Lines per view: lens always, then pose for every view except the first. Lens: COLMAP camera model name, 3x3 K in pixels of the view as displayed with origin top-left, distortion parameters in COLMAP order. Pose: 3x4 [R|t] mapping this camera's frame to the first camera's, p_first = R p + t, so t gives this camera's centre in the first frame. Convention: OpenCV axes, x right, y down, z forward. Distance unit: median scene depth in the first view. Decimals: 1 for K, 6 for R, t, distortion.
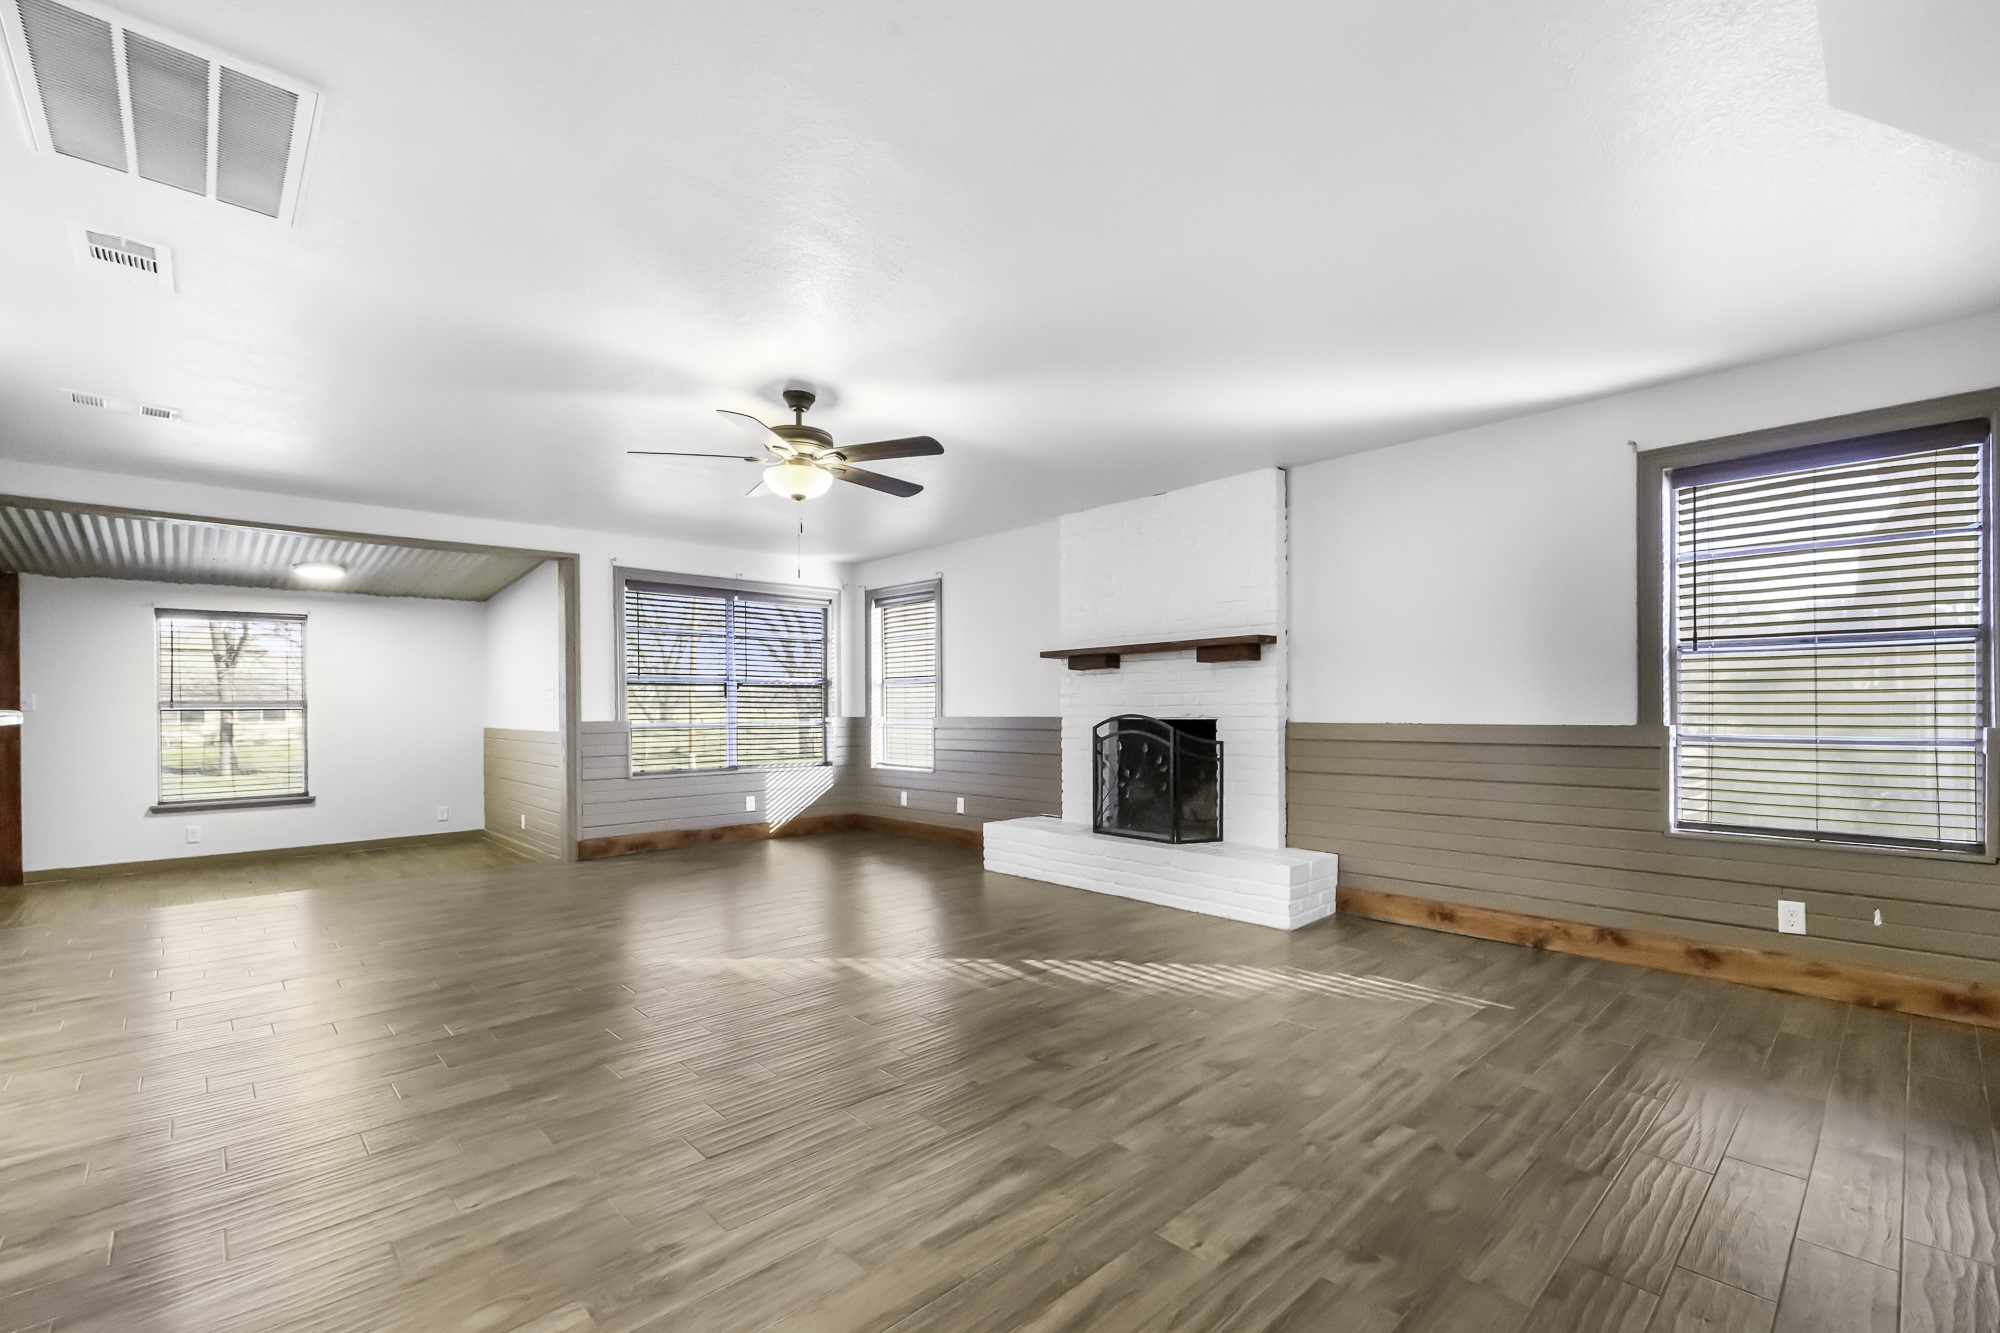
lens RADIAL K [[857.1, 0, 999.3], [0, 857.1, 716.6], [0, 0, 1]] dist [-0.000768, 0.000105]
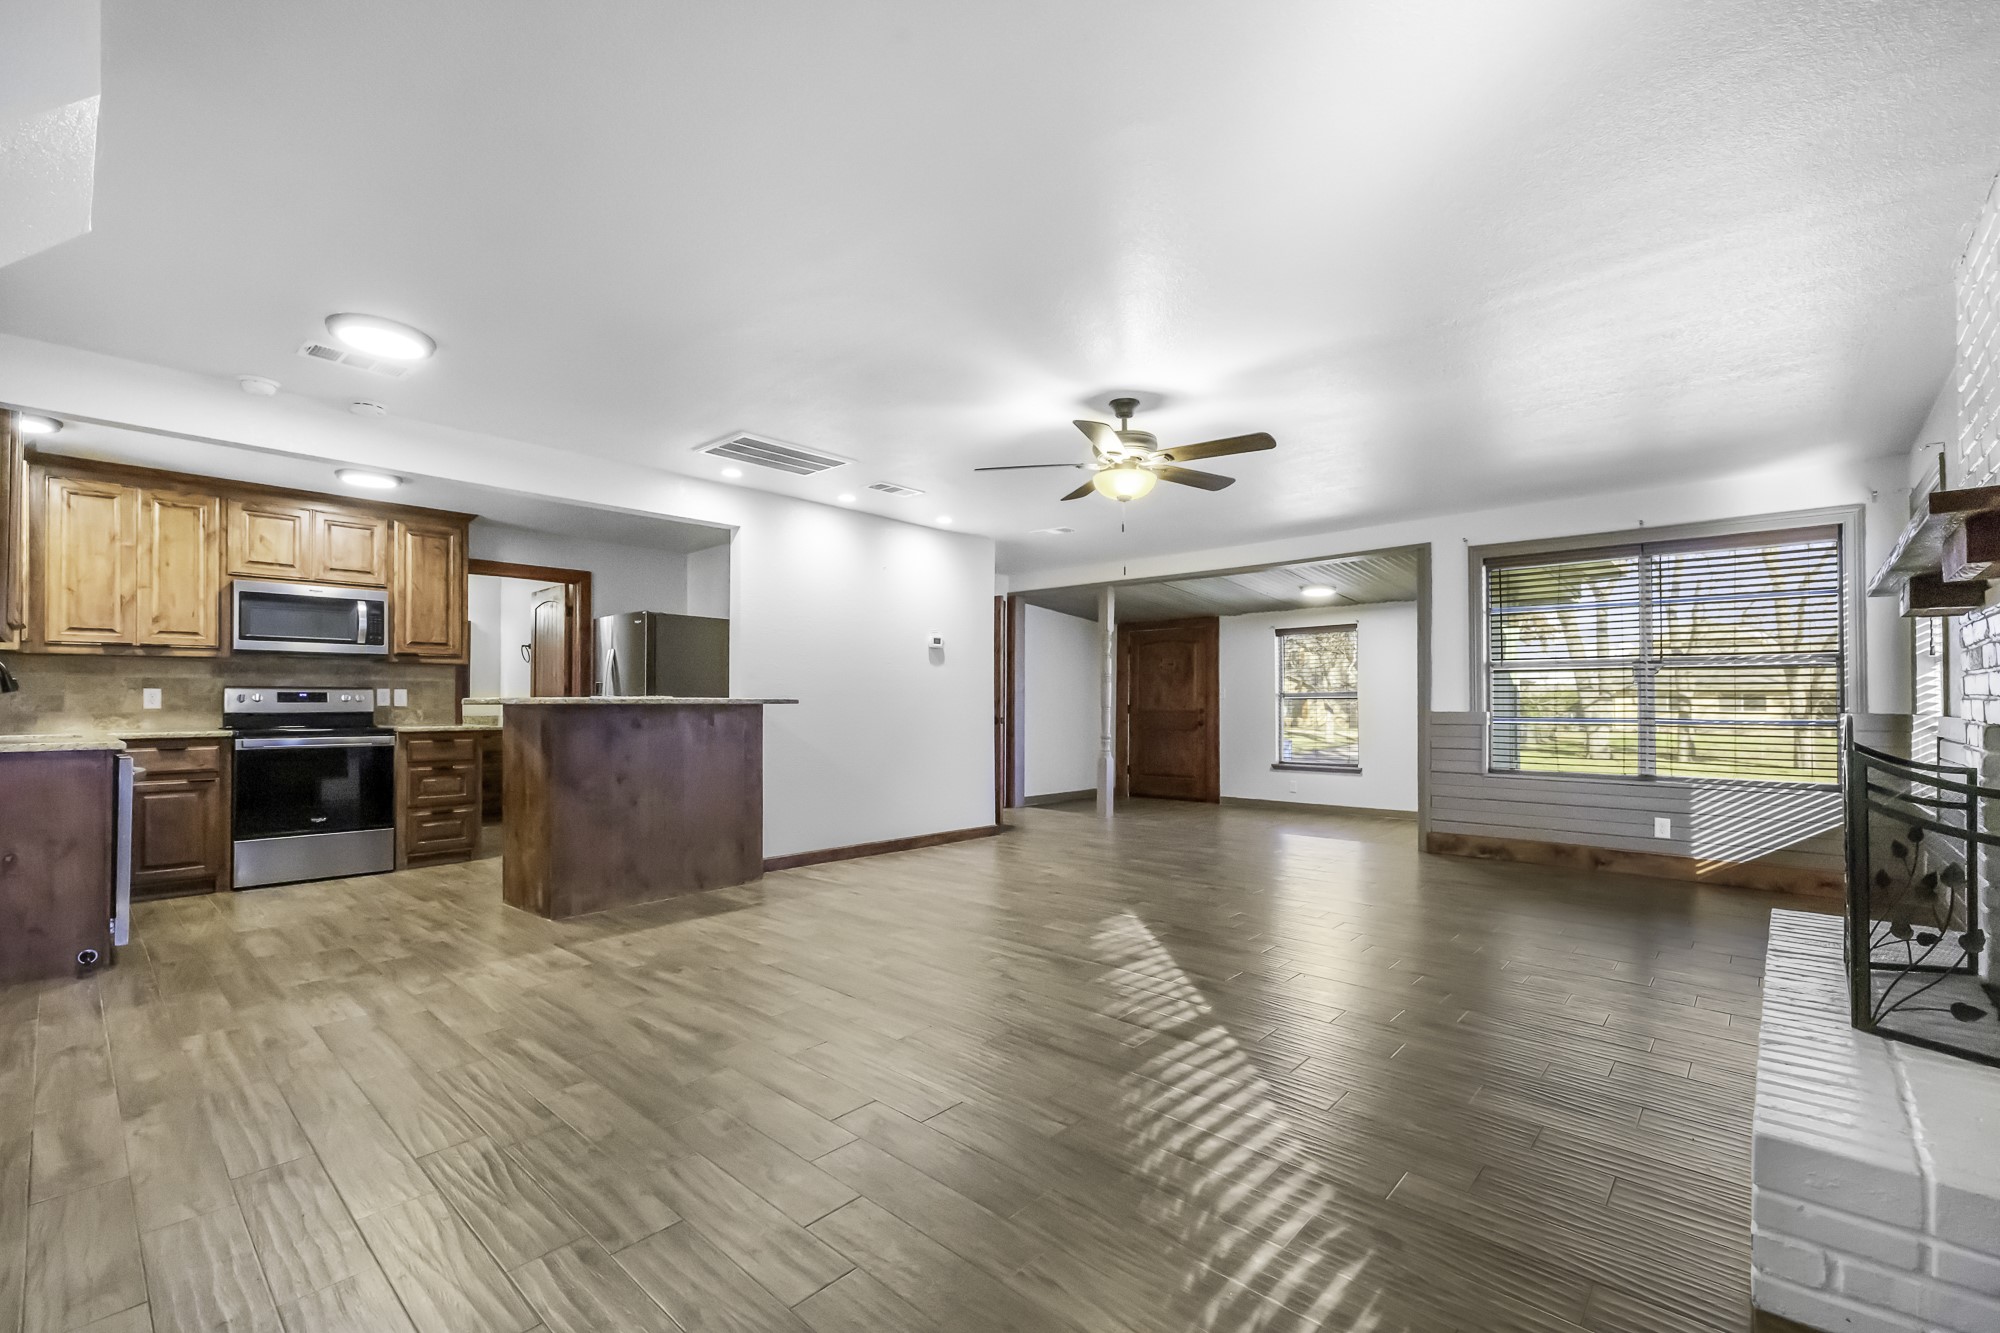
lens RADIAL K [[857.1, 0, 1011.7], [0, 857.1, 690.6], [0, 0, 1]] dist [-0.000768, 0.000105]
pose [[0.091596, -0.006772, -0.995773, 0.602603], [-0.011515, 0.999903, -0.007859, -0.006551], [0.995730, 0.012186, 0.091509, 0.574363]]
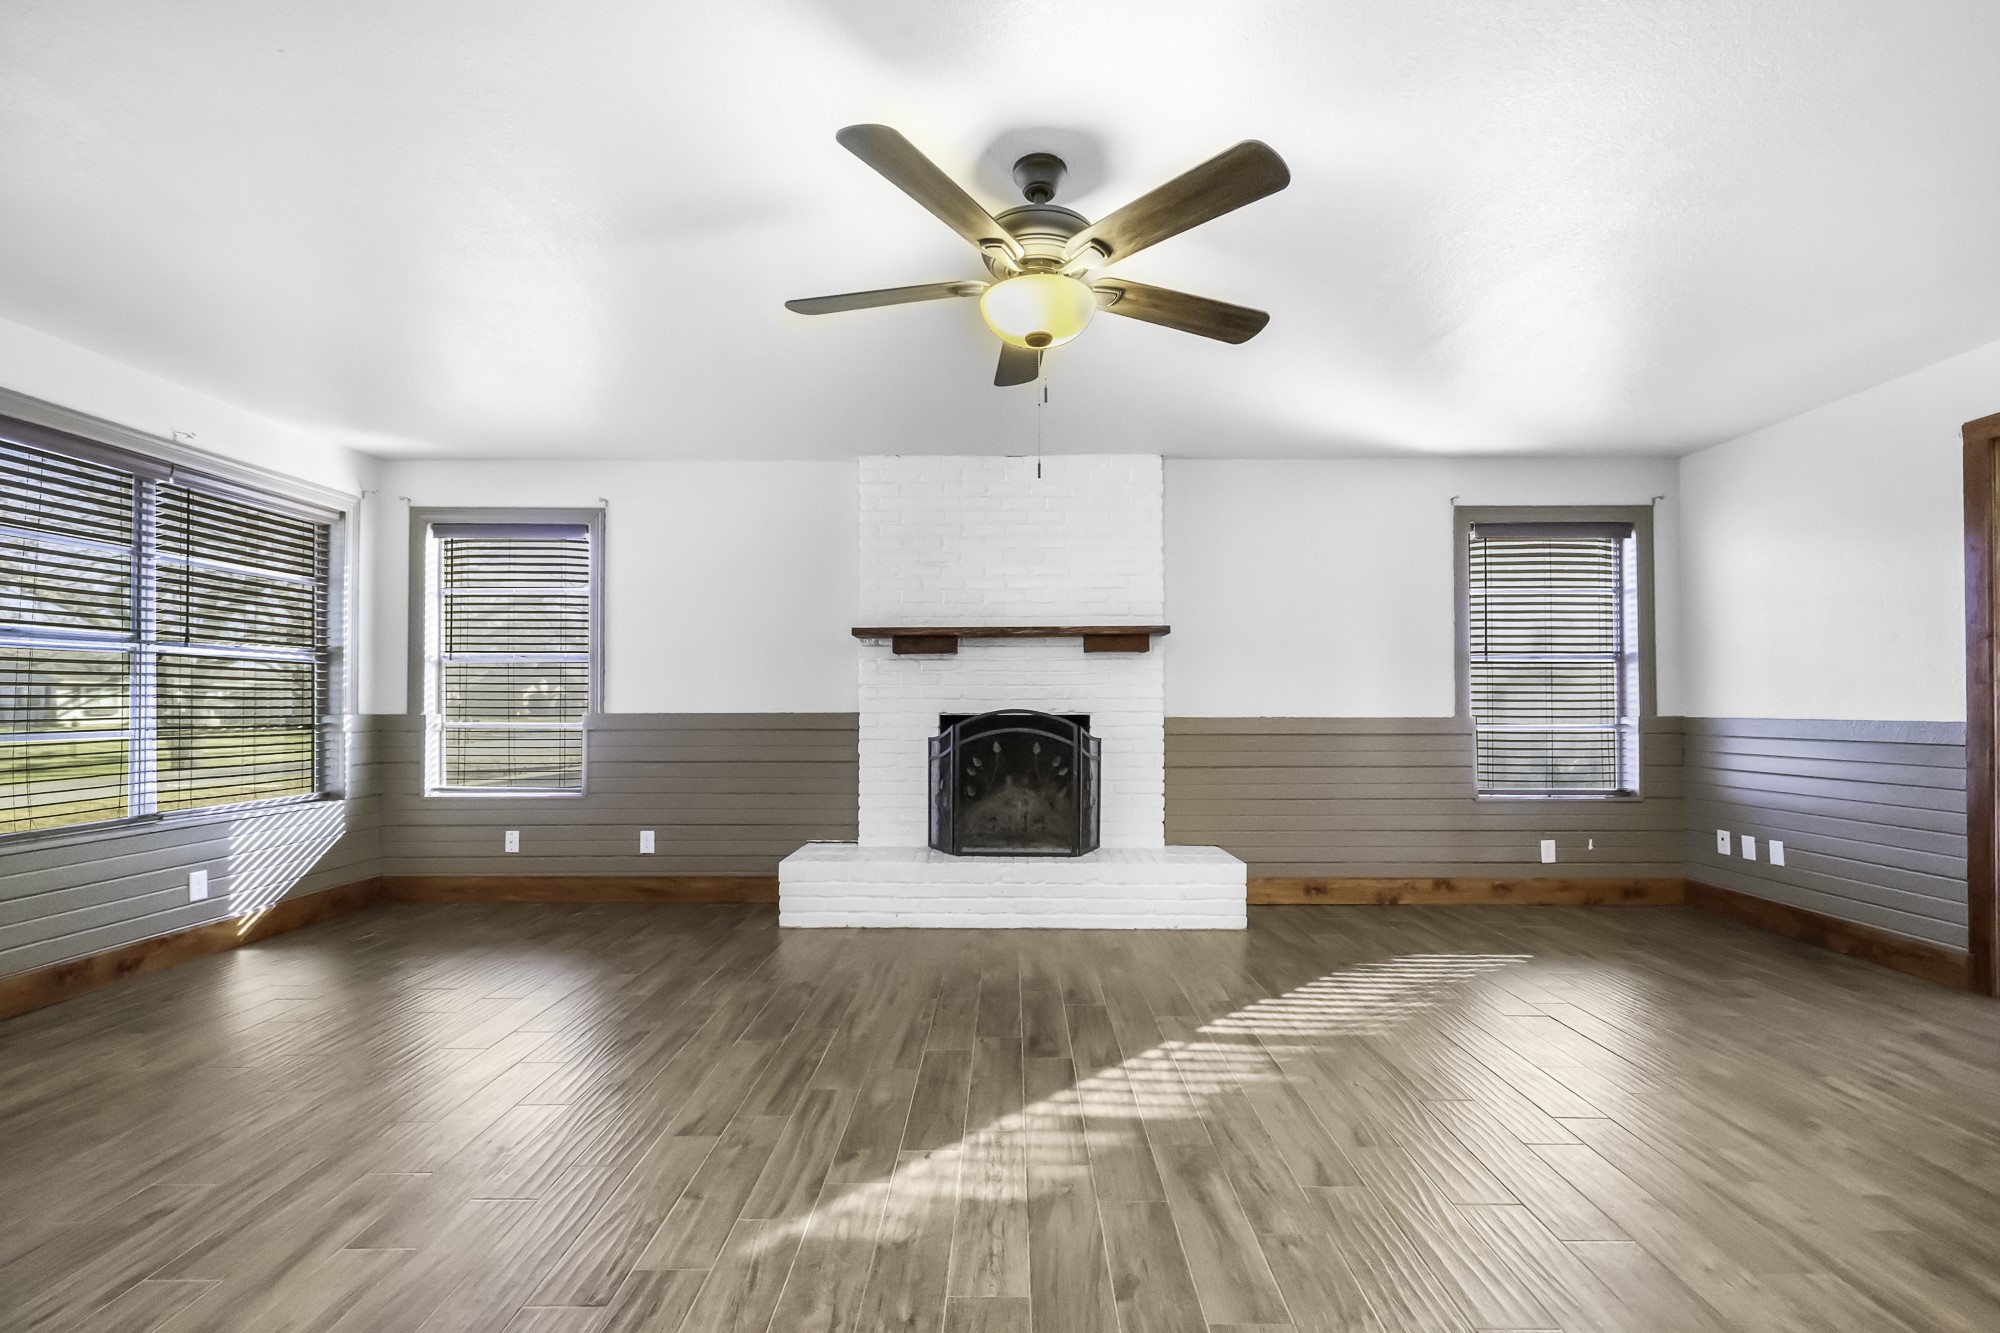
lens RADIAL K [[857.1, 0, 996.3], [0, 857.1, 694.0], [0, 0, 1]] dist [-0.000768, 0.000105]
pose [[0.693219, 0.012243, 0.720623, -0.506620], [0.003439, 0.999788, -0.020295, -0.000811], [-0.720719, 0.016547, 0.693030, 0.462178]]
